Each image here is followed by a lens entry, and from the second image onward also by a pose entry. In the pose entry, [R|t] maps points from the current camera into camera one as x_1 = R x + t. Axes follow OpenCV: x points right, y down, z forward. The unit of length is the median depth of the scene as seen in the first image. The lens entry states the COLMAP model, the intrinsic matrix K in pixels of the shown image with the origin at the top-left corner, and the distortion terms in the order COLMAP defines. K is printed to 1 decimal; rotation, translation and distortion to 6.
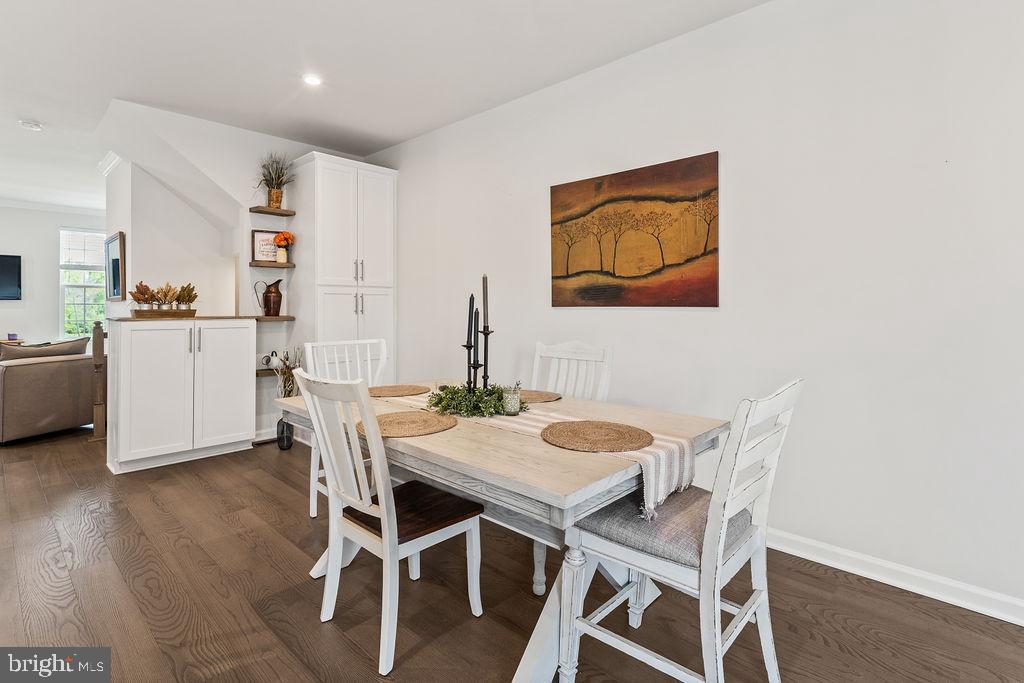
lens RADIAL K [[502.9, 0, 511.3], [0, 502.9, 304.4], [0, 0, 1]] dist [0.004056, 0.001271]
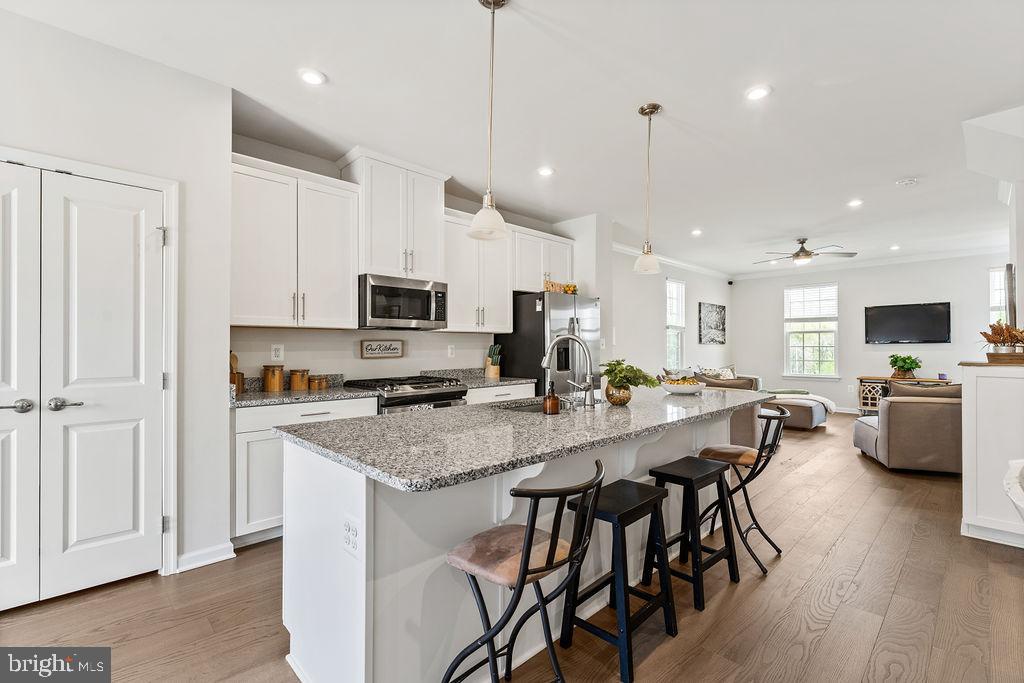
lens RADIAL K [[442.8, 0, 508.1], [0, 442.8, 345.0], [0, 0, 1]] dist [0.001030, -0.001765]
pose [[-0.049126, -0.009062, -0.998751, 0.046959], [0.004084, 0.999949, -0.009274, 0.000652], [0.998784, -0.004535, -0.049087, 0.212715]]
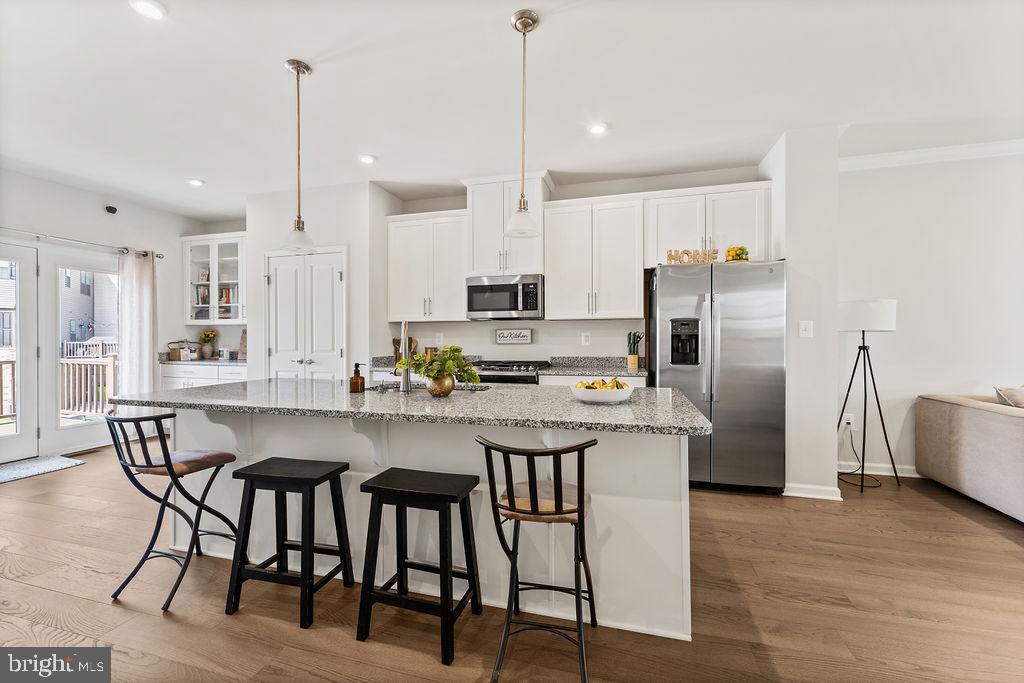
lens RADIAL K [[417.5, 0, 514.3], [0, 417.5, 333.4], [0, 0, 1]] dist [0.003526, -0.001191]
pose [[-0.879322, -0.006416, -0.476184, -0.423806], [0.000622, 0.999893, -0.014621, 0.007495], [0.476227, -0.013153, -0.879224, 0.884772]]
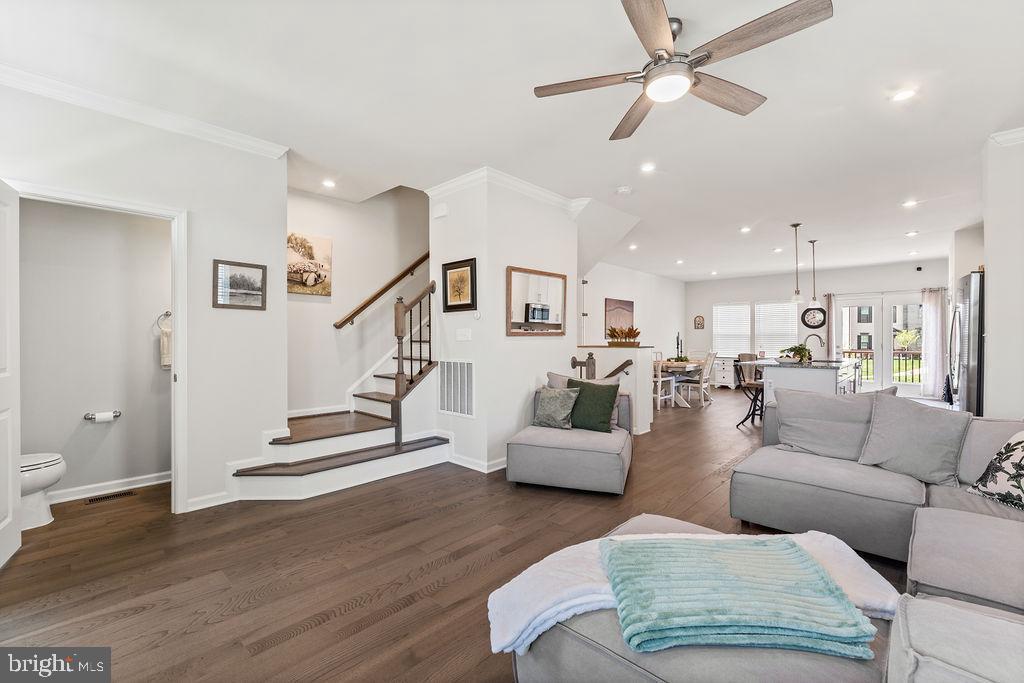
lens RADIAL K [[442.8, 0, 511.9], [0, 442.8, 339.5], [0, 0, 1]] dist [0.001030, -0.001765]
pose [[-0.016160, -0.006665, 0.999847, -2.253451], [-0.002760, 0.999974, 0.006621, -0.007264], [-0.999866, -0.002652, -0.016178, 1.440760]]
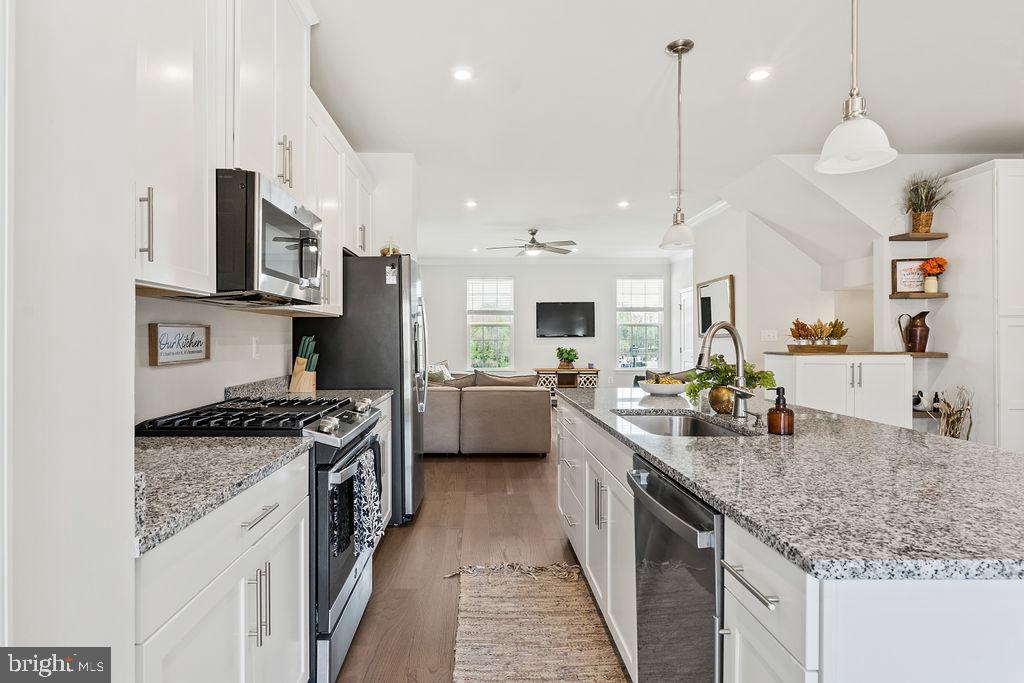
lens RADIAL K [[546.0, 0, 476.8], [0, 546.0, 341.4], [0, 0, 1]] dist [-0.013648, -0.000063]
pose [[0.674015, -0.003341, -0.738710, -0.338718], [0.005848, 0.999983, 0.000813, -0.001860], [0.738695, -0.004868, 0.674023, -0.286529]]
